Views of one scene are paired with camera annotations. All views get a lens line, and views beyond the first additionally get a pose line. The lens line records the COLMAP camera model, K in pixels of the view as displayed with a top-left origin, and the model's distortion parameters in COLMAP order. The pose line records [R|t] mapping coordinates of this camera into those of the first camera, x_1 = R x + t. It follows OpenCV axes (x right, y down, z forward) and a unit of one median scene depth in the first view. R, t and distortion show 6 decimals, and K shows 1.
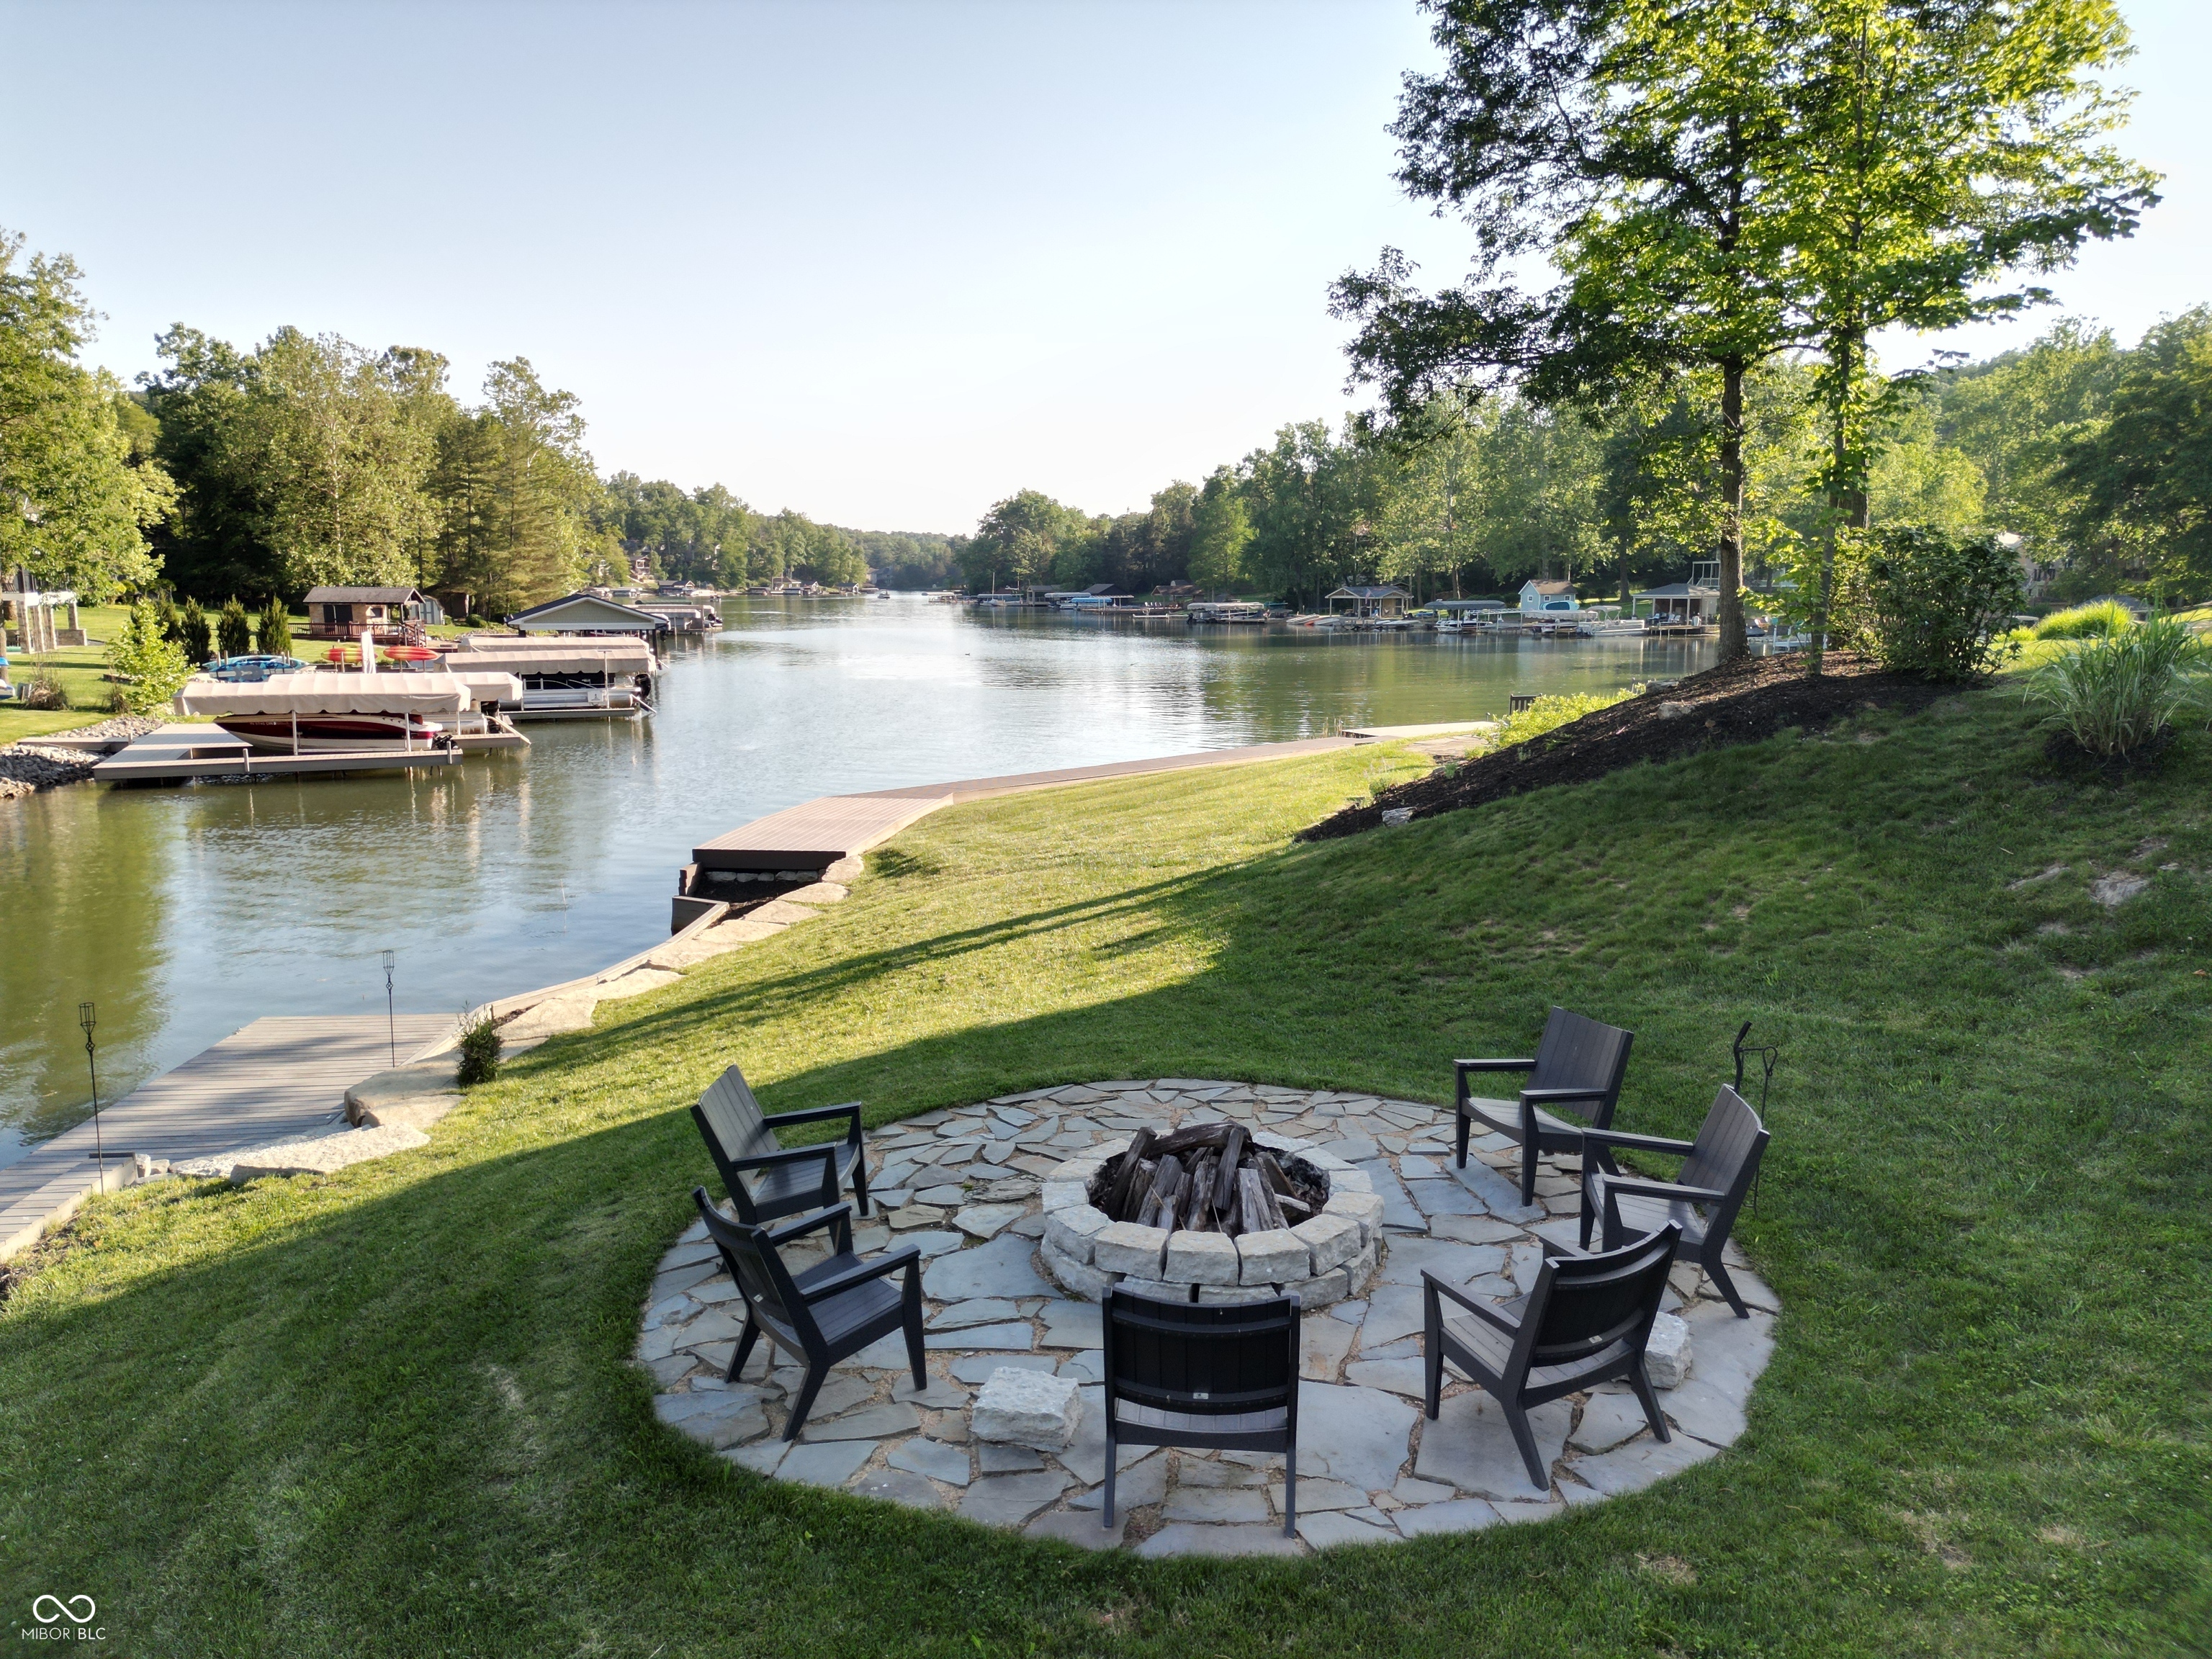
lens RADIAL K [[1542.0, 0, 1097.0], [0, 1542.0, 819.1], [0, 0, 1]] dist [0.041528, -0.033433]
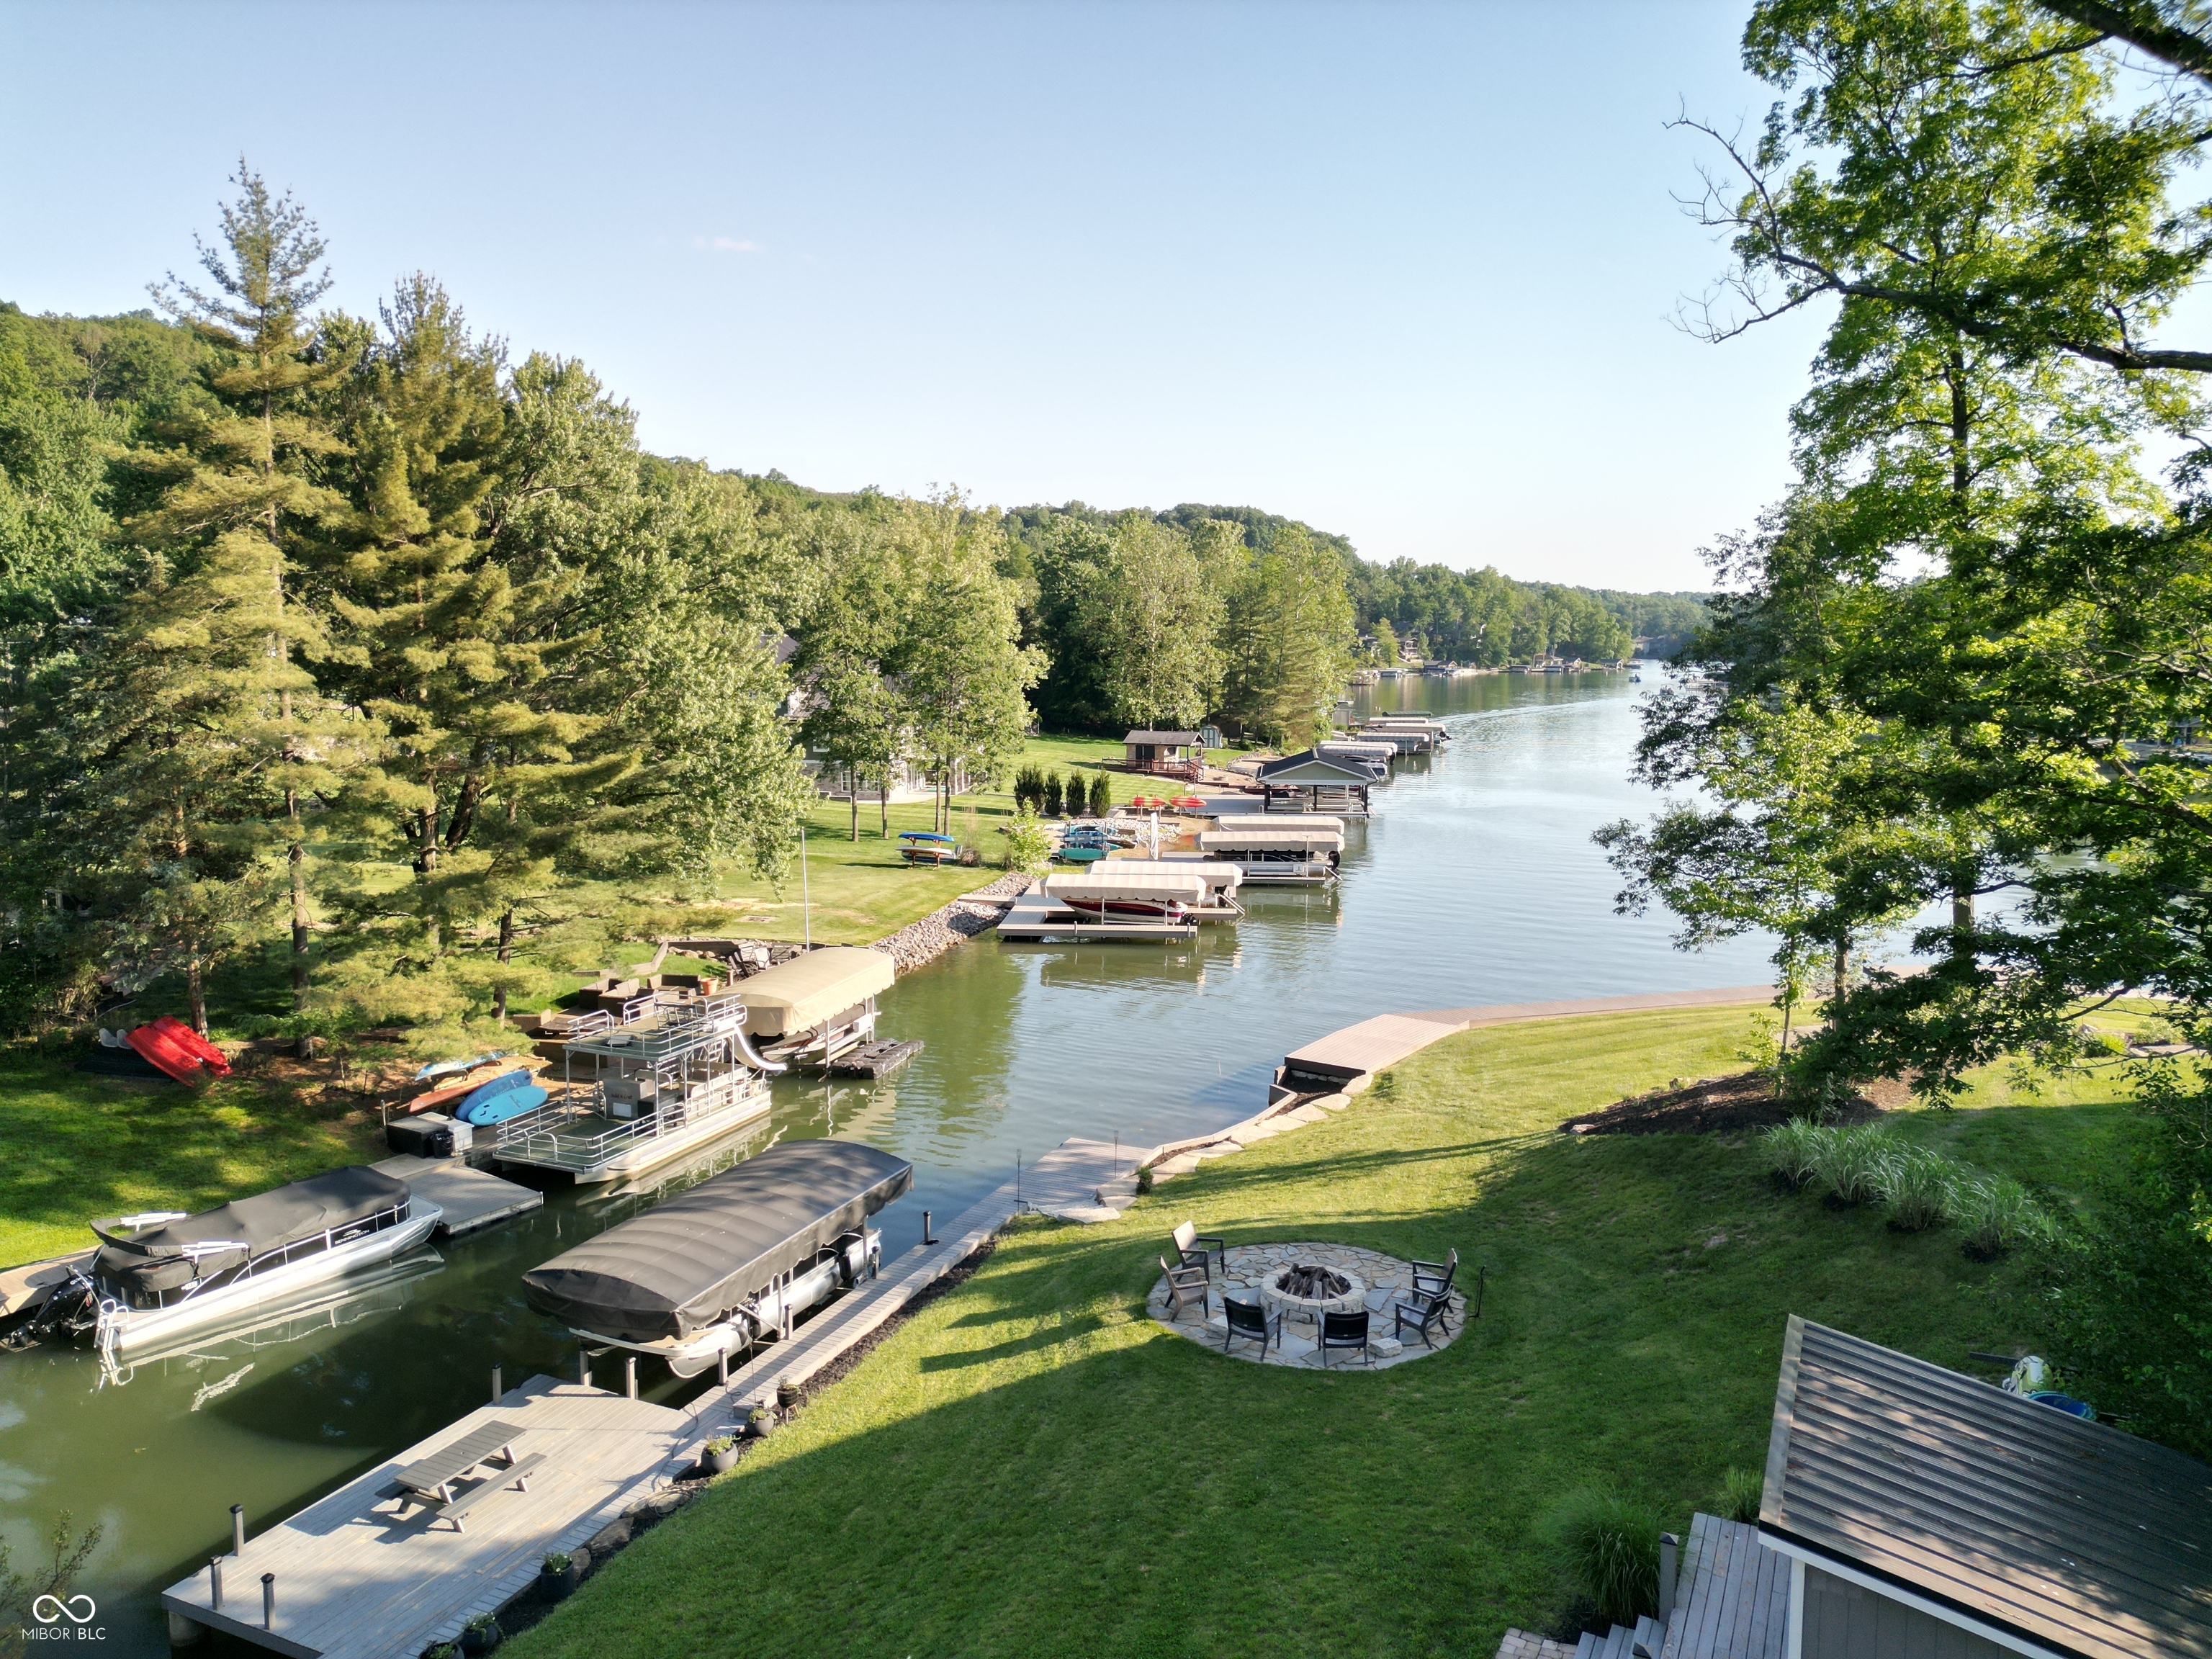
lens RADIAL K [[1542.0, 0, 1097.0], [0, 1542.0, 819.1], [0, 0, 1]] dist [0.041528, -0.033433]
pose [[0.881721, 0.058524, -0.468128, 0.082406], [-0.073008, 0.997249, -0.012837, -0.048433], [0.466089, 0.045496, 0.883567, -0.155666]]
